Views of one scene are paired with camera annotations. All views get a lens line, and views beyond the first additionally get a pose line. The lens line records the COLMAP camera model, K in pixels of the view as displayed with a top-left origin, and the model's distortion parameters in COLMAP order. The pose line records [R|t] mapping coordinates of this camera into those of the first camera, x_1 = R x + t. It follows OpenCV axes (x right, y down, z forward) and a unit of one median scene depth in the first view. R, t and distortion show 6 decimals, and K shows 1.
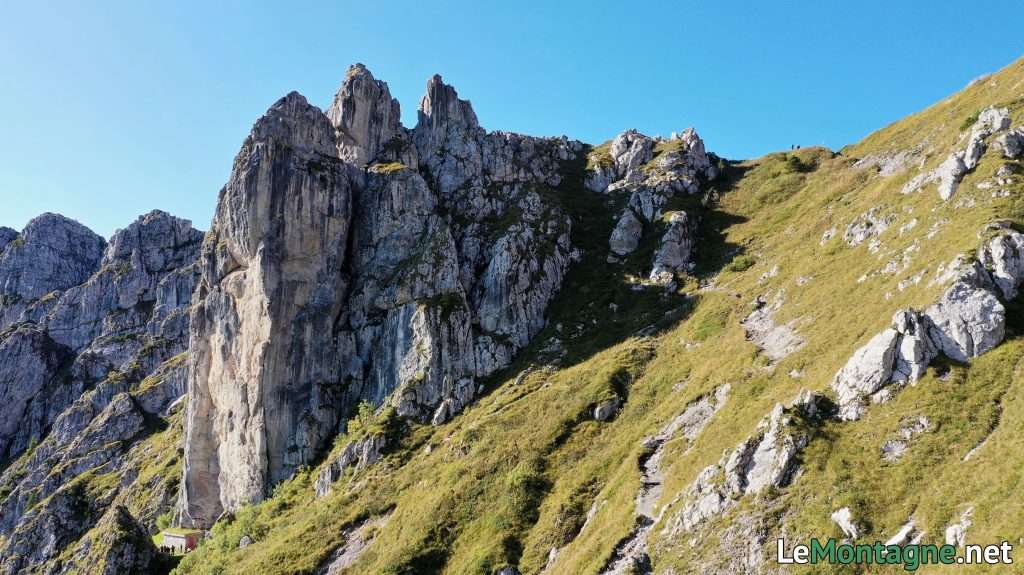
lens RADIAL K [[807.3, 0, 511.5], [0, 807.3, 276.5], [0, 0, 1]] dist [0.003498, 0.000277]
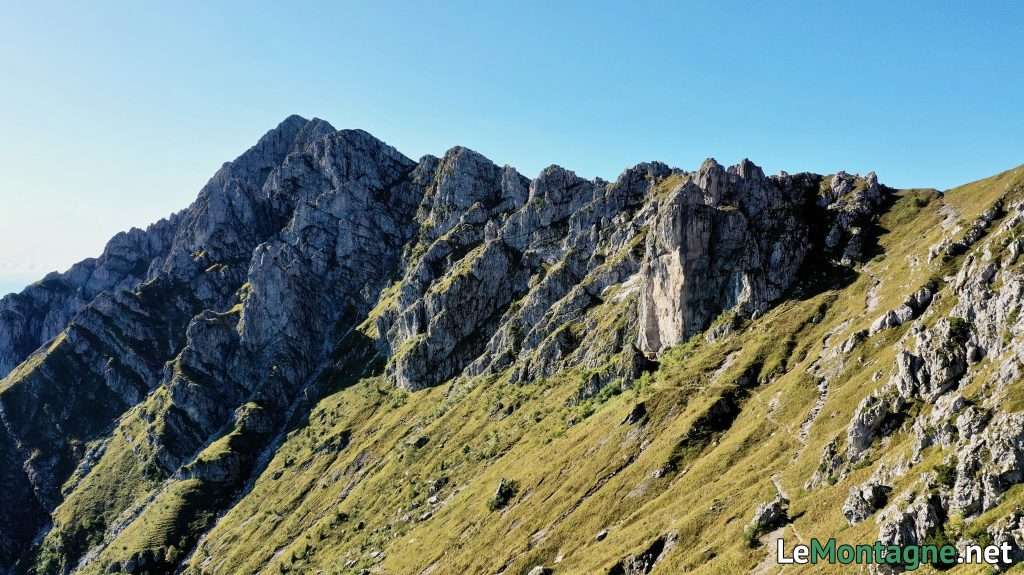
lens RADIAL K [[807.3, 0, 511.5], [0, 807.3, 276.5], [0, 0, 1]] dist [0.003498, 0.000277]
pose [[0.955765, 0.008563, -0.294007, -0.062211], [0.055198, 0.976595, 0.207884, -0.499377], [0.288906, -0.214917, 0.932922, -1.536358]]
